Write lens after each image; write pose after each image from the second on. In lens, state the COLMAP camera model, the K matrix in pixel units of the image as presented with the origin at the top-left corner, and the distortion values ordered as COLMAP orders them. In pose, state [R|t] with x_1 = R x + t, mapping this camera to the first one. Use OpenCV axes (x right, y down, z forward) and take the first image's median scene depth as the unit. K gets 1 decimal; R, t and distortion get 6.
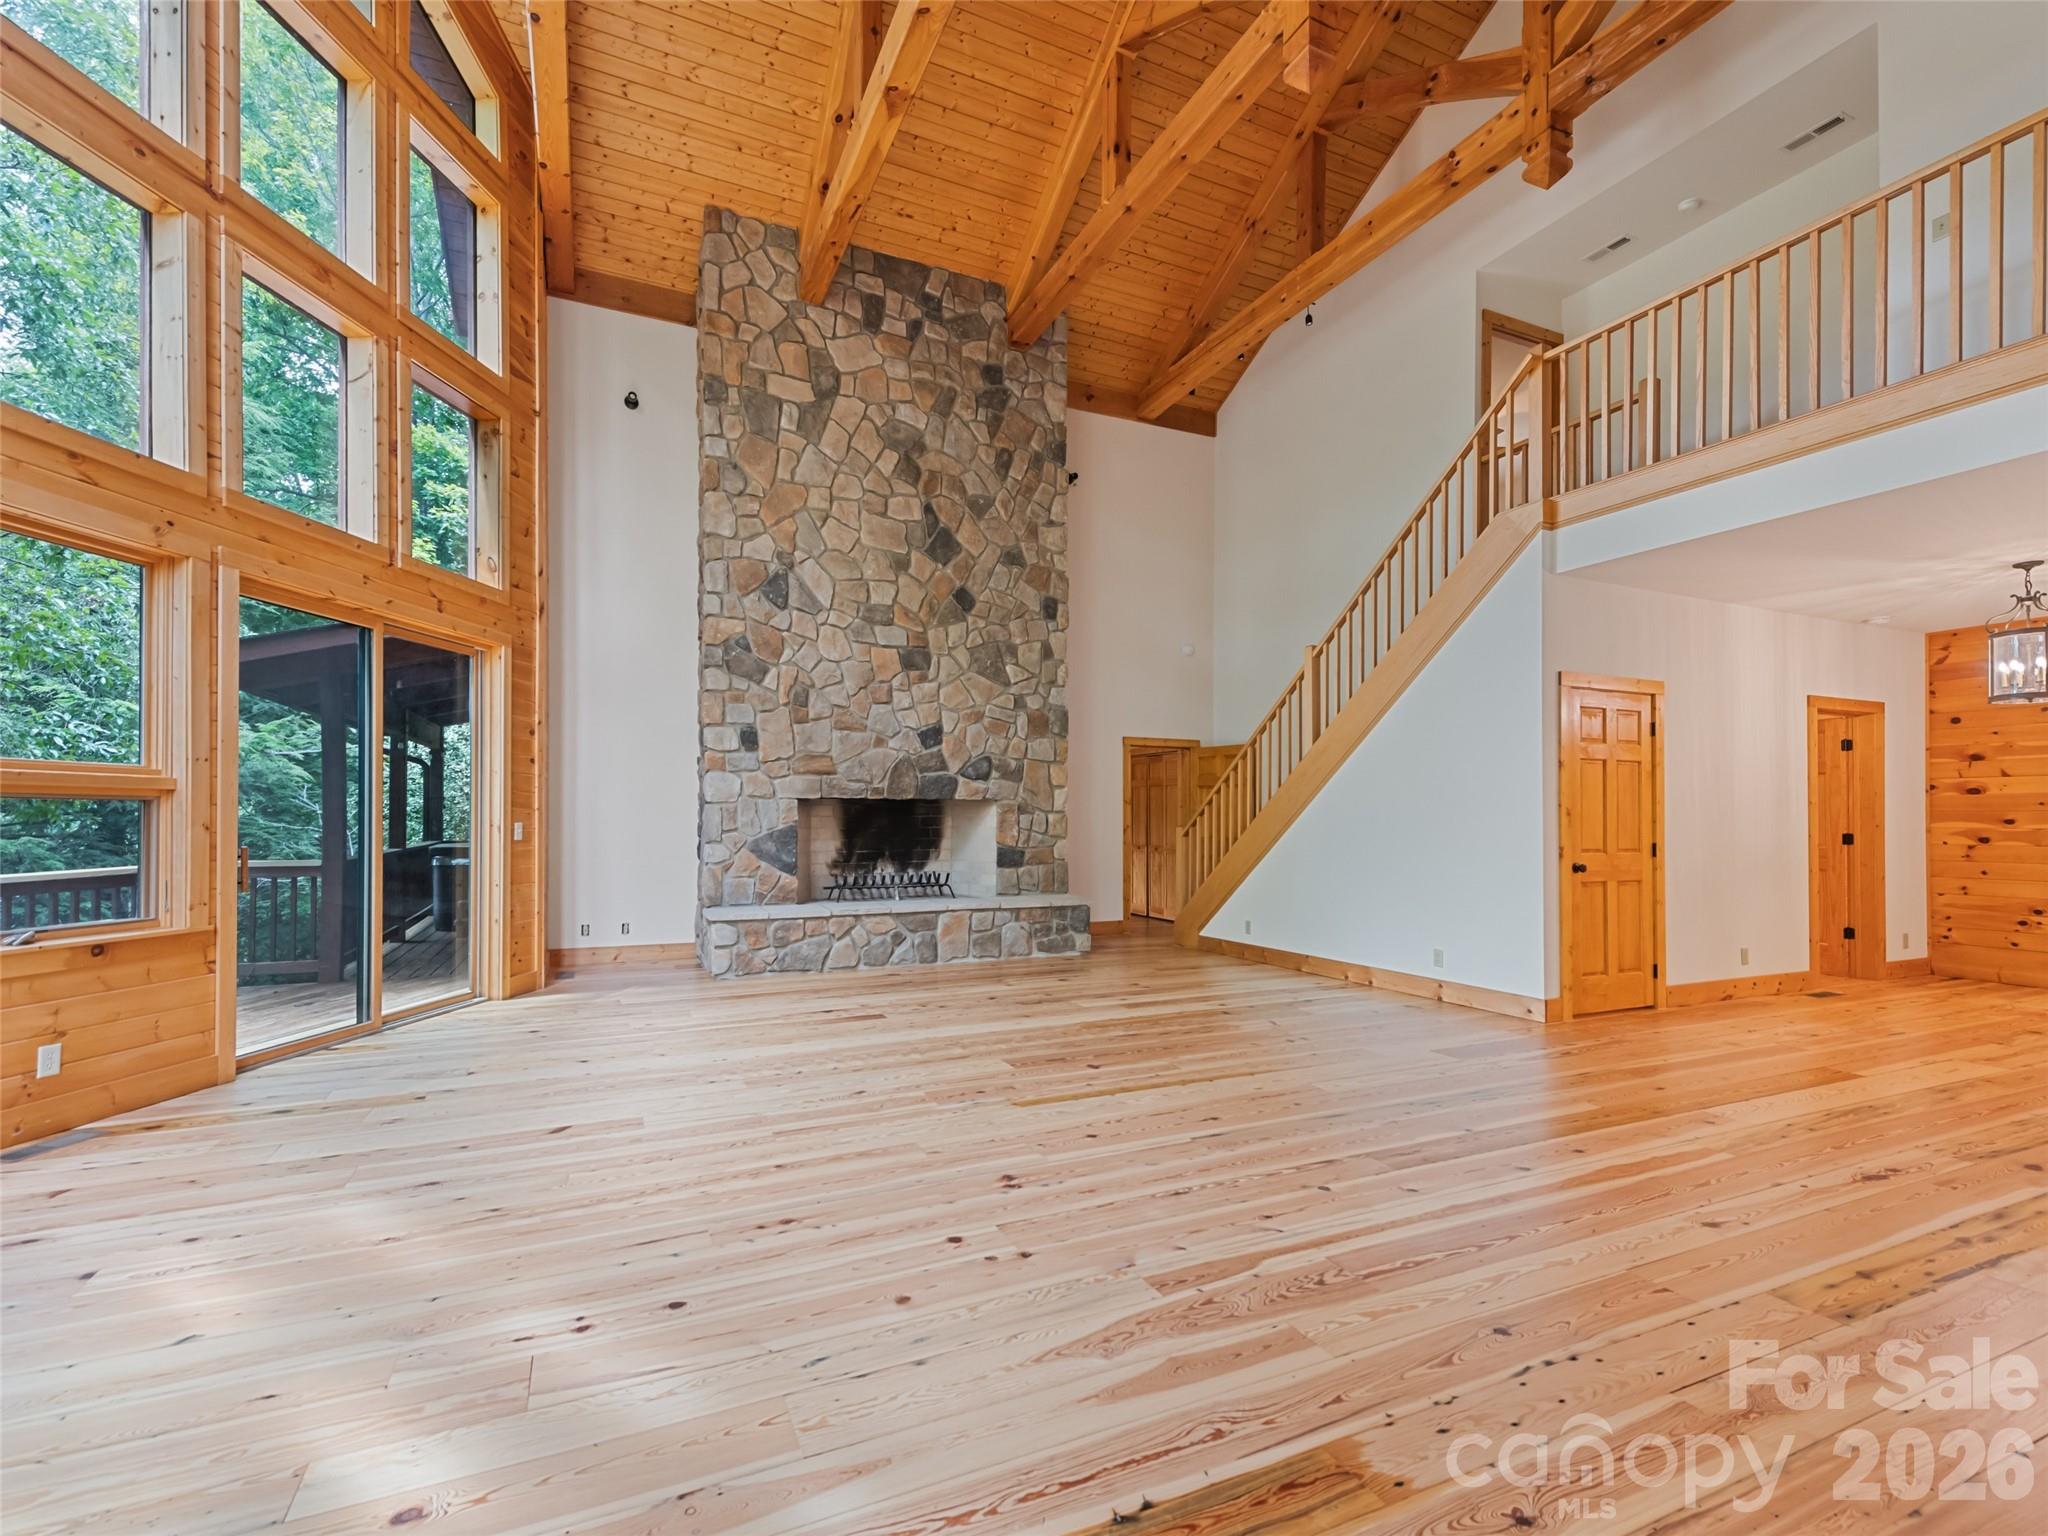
lens RADIAL K [[936.1, 0, 1053.0], [0, 936.1, 811.9], [0, 0, 1]] dist [0.018847, -0.003608]
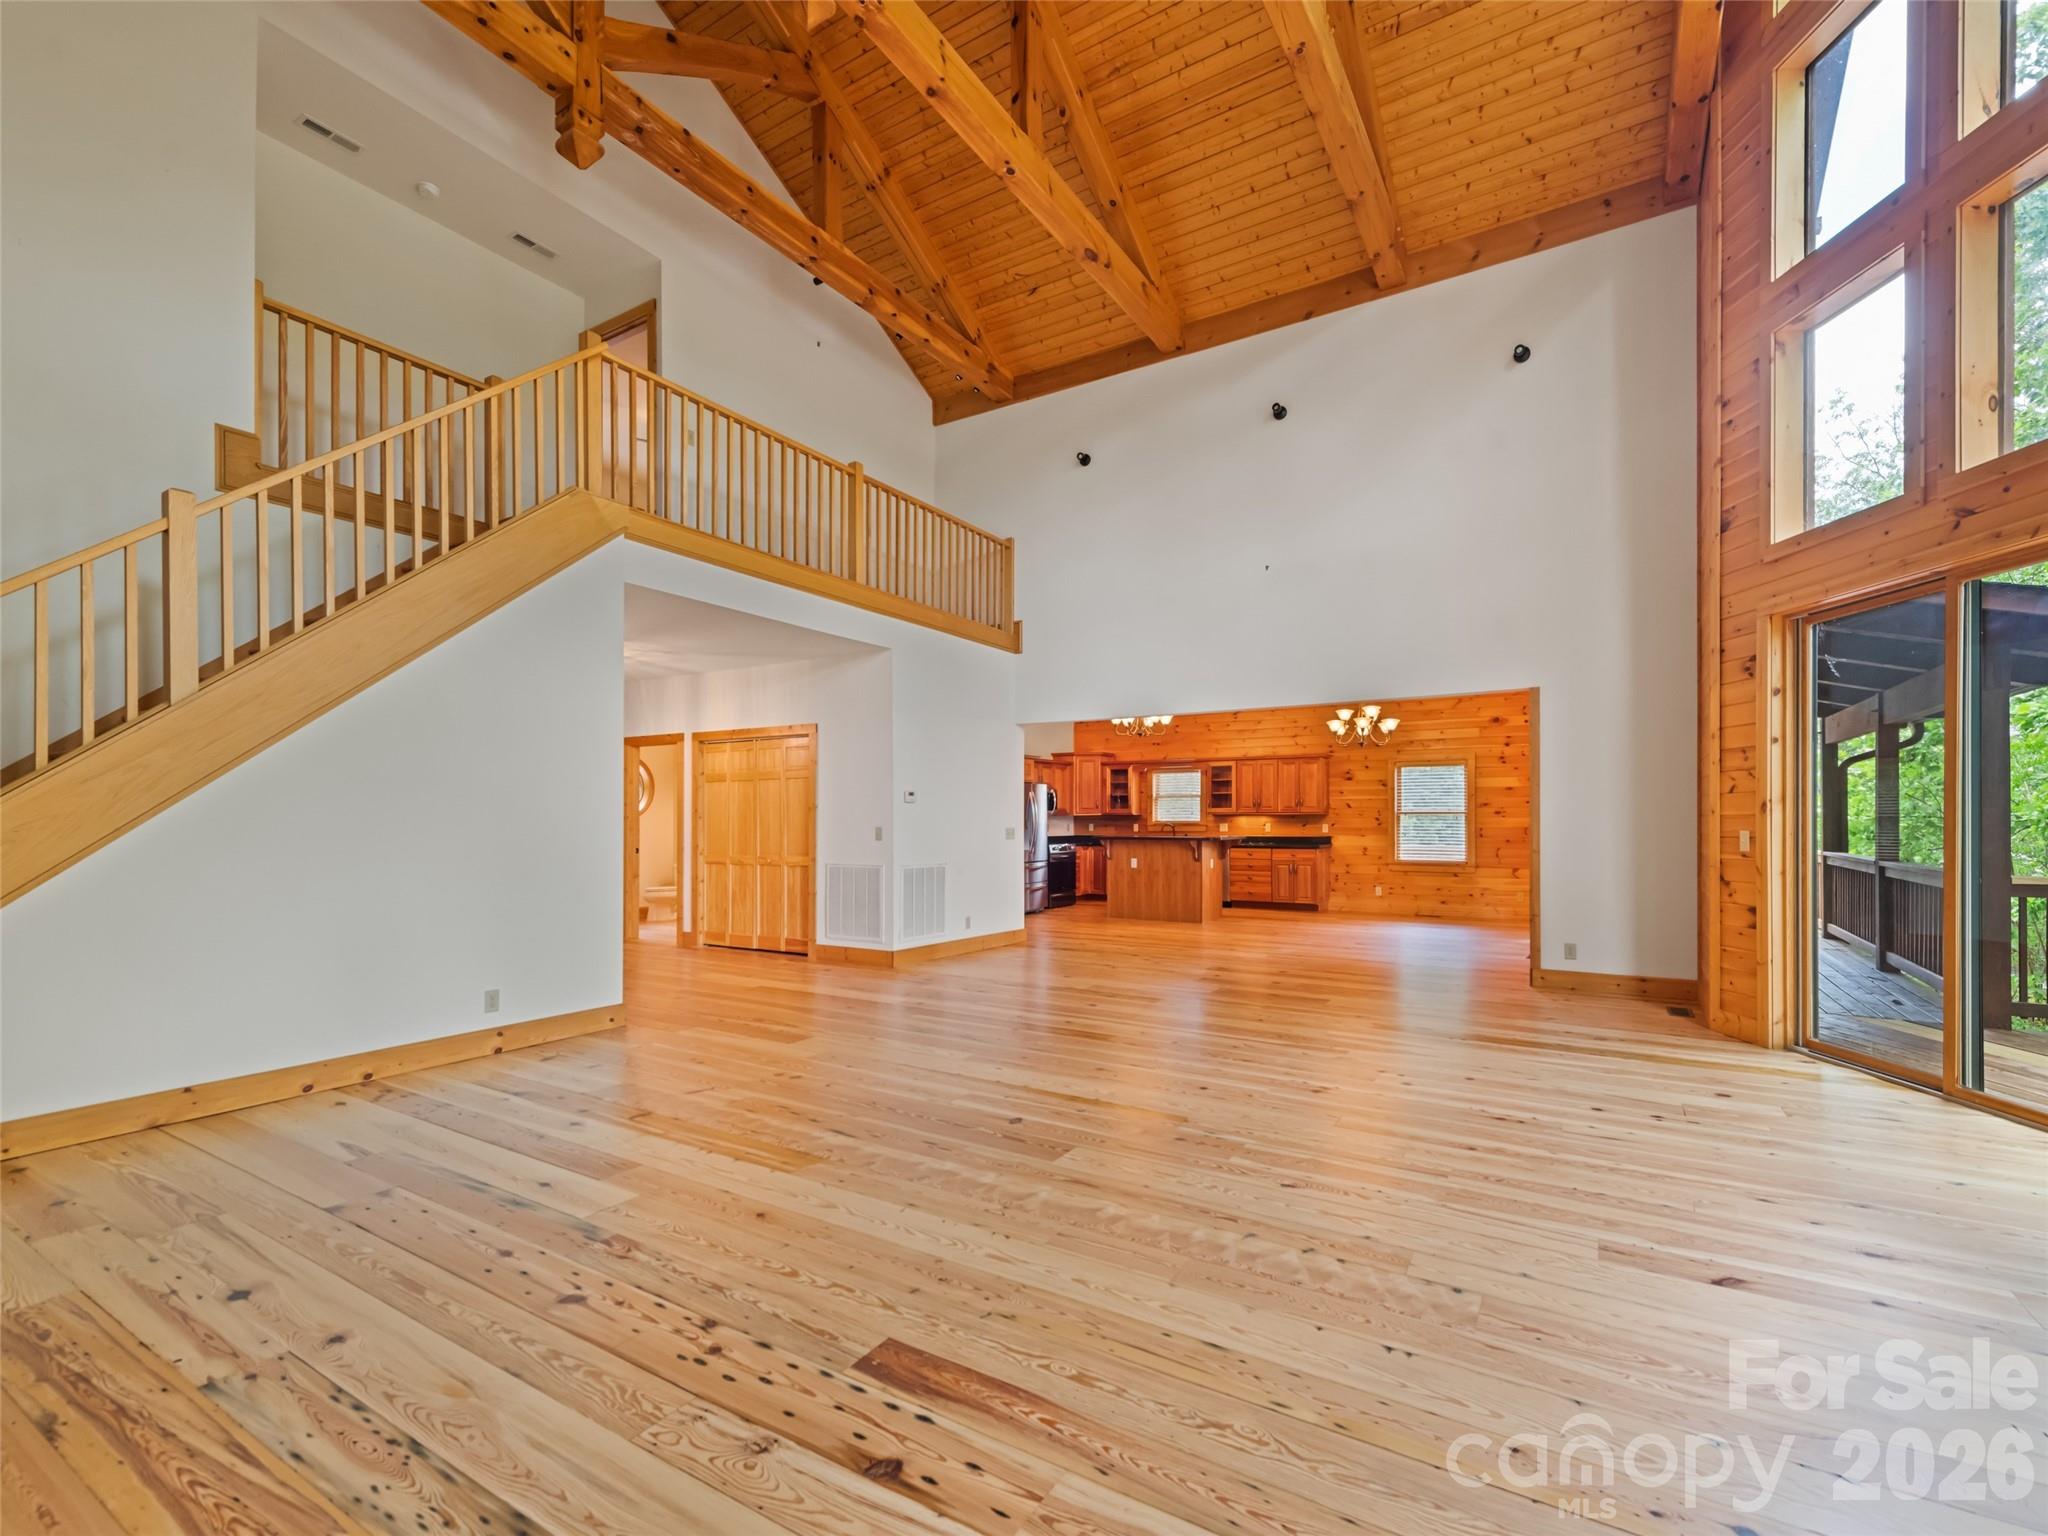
lens RADIAL K [[936.1, 0, 988.3], [0, 936.1, 821.9], [0, 0, 1]] dist [0.018847, -0.003608]
pose [[-0.512897, -0.005154, 0.858435, -0.437726], [-0.009506, 0.999955, 0.000324, 0.001292], [-0.858398, -0.007994, -0.512923, 0.952002]]
